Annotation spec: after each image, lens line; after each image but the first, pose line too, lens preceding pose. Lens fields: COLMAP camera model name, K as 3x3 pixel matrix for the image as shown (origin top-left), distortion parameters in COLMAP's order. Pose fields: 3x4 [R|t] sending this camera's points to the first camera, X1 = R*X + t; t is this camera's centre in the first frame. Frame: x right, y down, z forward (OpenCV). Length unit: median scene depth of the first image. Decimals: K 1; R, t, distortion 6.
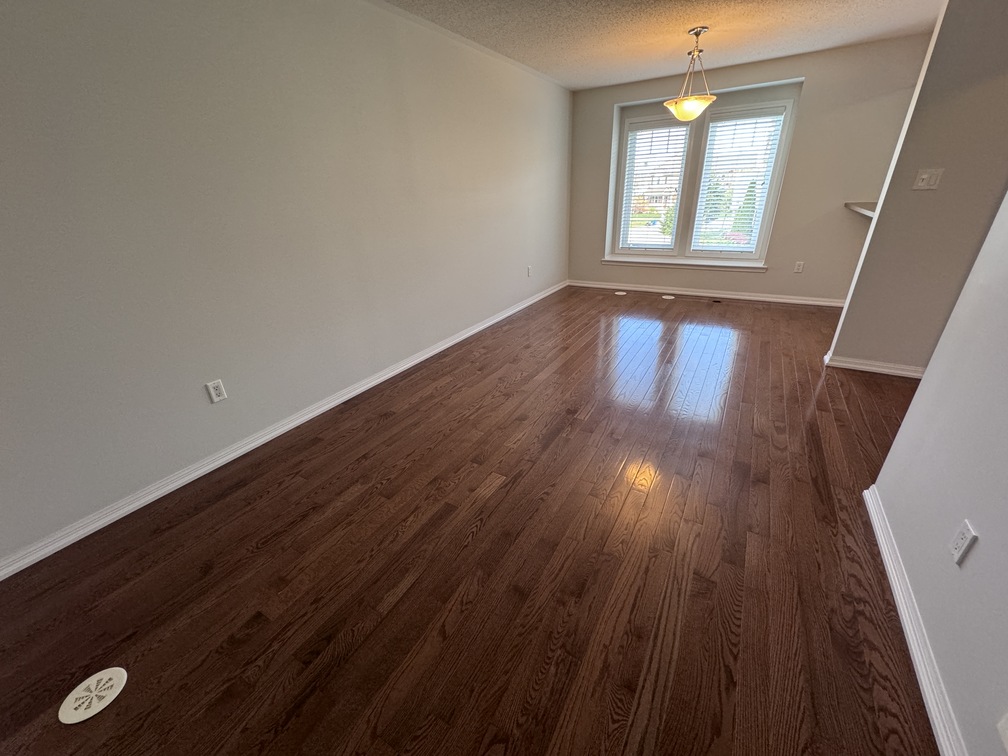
lens RADIAL K [[401.6, 0, 500.0], [0, 401.6, 380.2], [0, 0, 1]] dist [-0.000169, 0.000136]
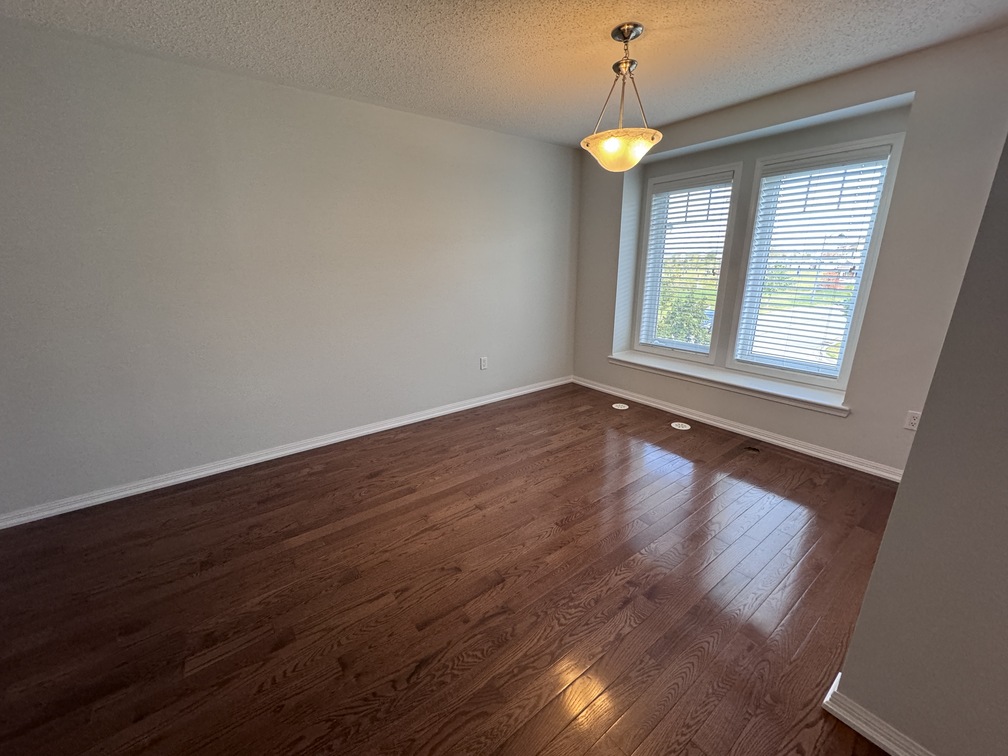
lens RADIAL K [[401.6, 0, 500.0], [0, 401.6, 380.2], [0, 0, 1]] dist [-0.000169, 0.000136]
pose [[0.926094, 0.136501, -0.351735, 0.382749], [-0.184623, 0.976972, -0.106960, -0.161777], [0.329035, 0.163993, 0.929969, 0.290492]]
